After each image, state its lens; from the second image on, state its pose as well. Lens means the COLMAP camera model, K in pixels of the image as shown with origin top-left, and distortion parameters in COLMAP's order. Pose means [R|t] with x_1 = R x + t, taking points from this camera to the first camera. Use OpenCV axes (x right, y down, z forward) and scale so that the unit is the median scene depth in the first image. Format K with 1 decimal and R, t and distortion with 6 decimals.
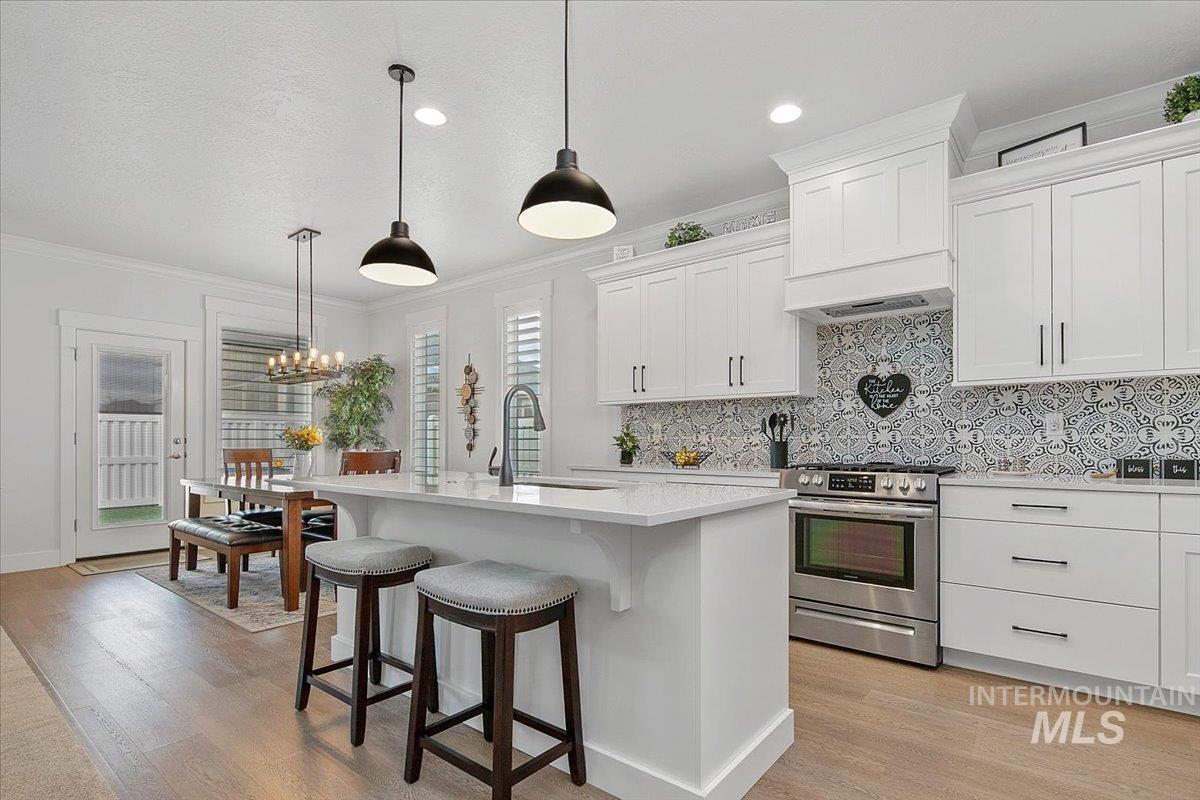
lens RADIAL K [[585.9, 0, 597.1], [0, 585.9, 439.1], [0, 0, 1]] dist [0.003638, -0.002463]
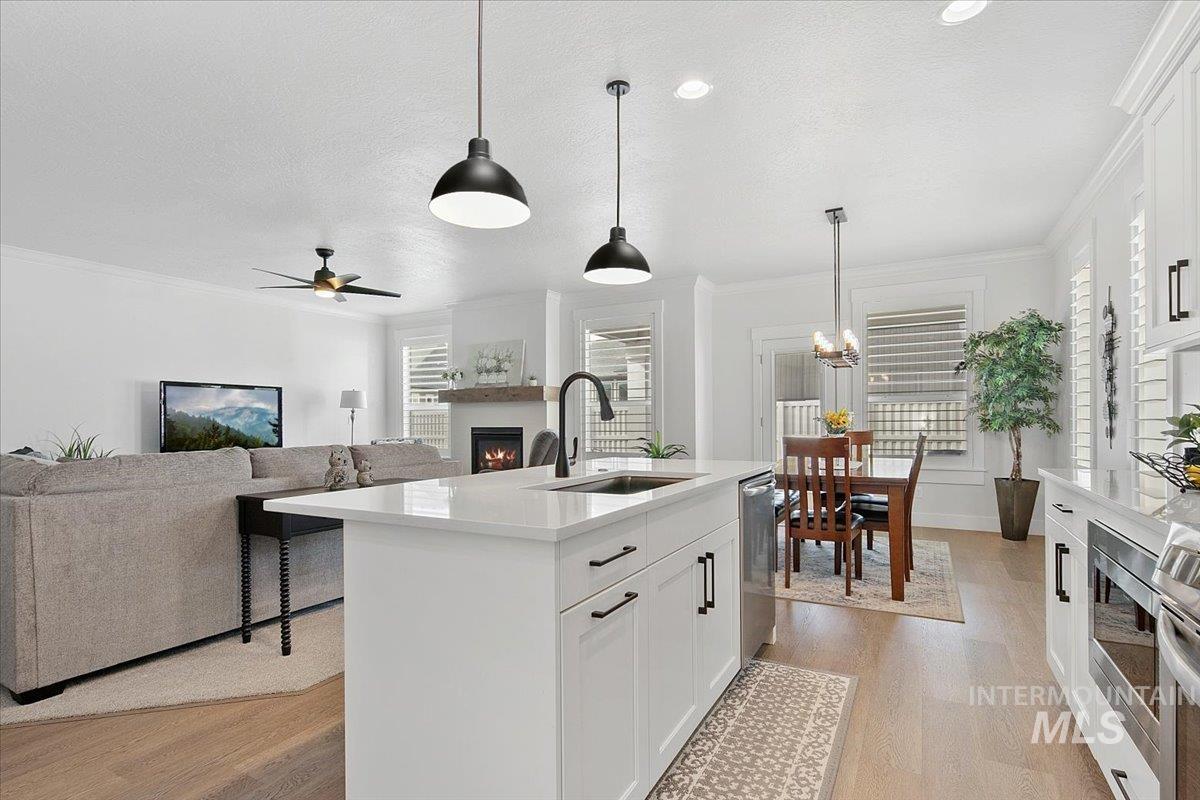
lens RADIAL K [[585.9, 0, 597.7], [0, 585.9, 423.0], [0, 0, 1]] dist [0.003638, -0.002463]
pose [[0.185607, 0.001030, -0.982623, 0.541807], [0.010237, 0.999943, 0.002982, -0.006827], [0.982571, -0.010613, 0.185586, 0.583831]]
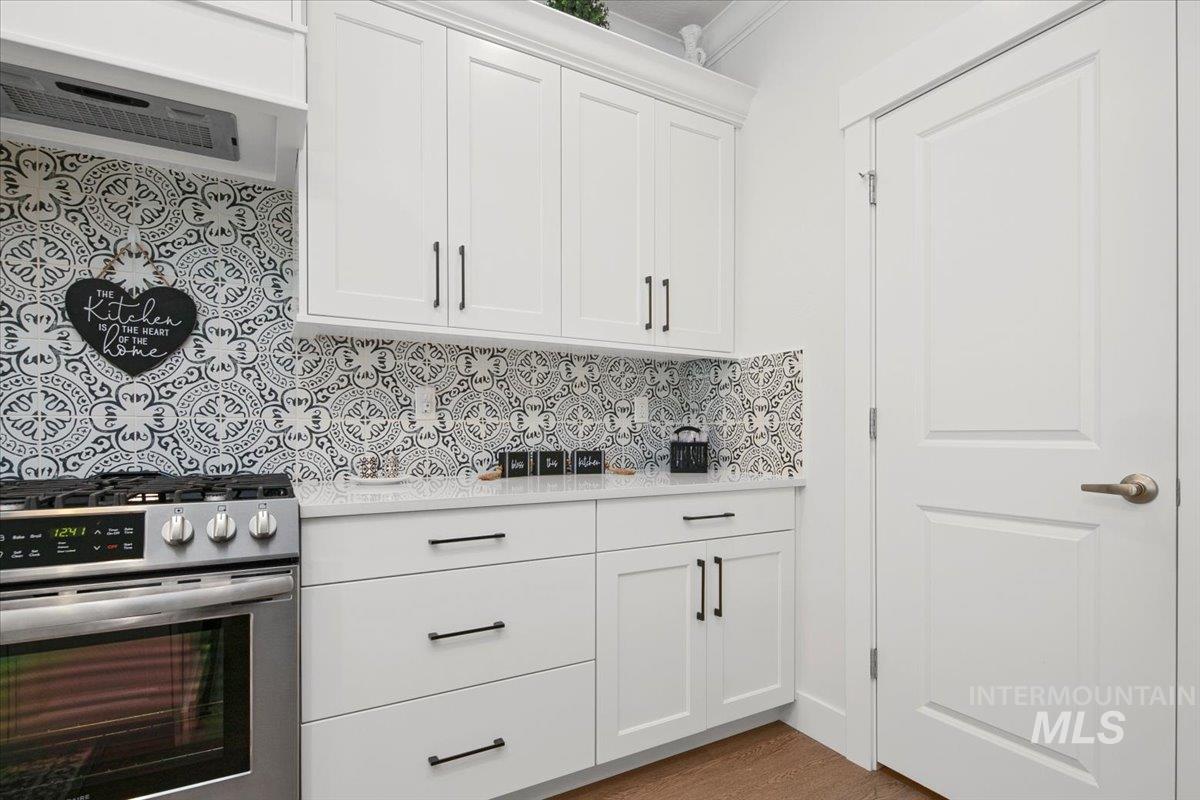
lens RADIAL K [[585.9, 0, 597.1], [0, 585.9, 437.4], [0, 0, 1]] dist [0.003638, -0.002463]
pose [[0.363210, -0.009168, 0.931662, 0.189869], [-0.008400, 0.999879, 0.013114, 0.003247], [-0.931670, -0.012589, 0.363089, 0.495764]]
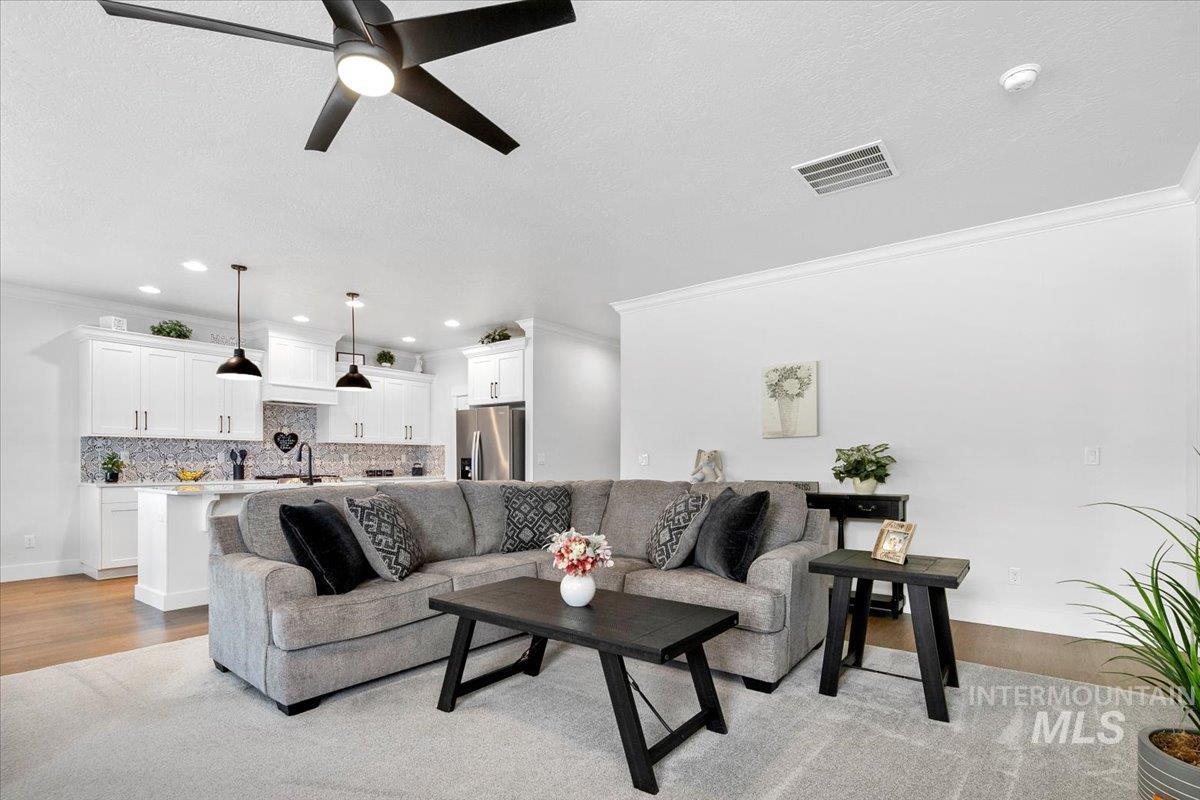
lens RADIAL K [[585.9, 0, 596.4], [0, 585.9, 449.9], [0, 0, 1]] dist [0.003638, -0.002463]
pose [[-0.027820, 0.029069, 0.999190, -1.698179], [0.003073, 0.999575, -0.028995, 0.016686], [-0.999608, 0.002264, -0.027898, -0.061931]]
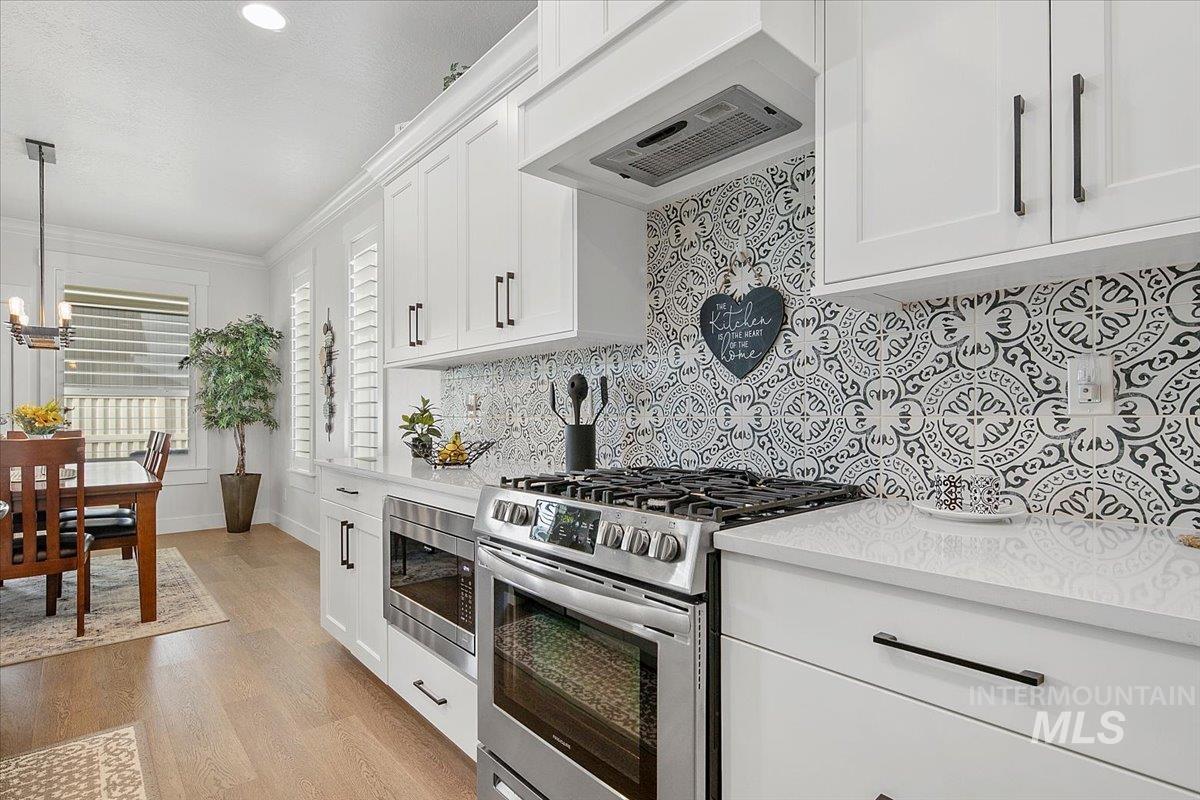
lens RADIAL K [[585.9, 0, 602.0], [0, 585.9, 417.7], [0, 0, 1]] dist [0.003638, -0.002463]
pose [[0.987937, -0.000410, -0.154855, 0.460995], [0.001306, 0.999983, 0.005684, -0.006408], [0.154850, -0.005818, 0.987921, 0.503775]]
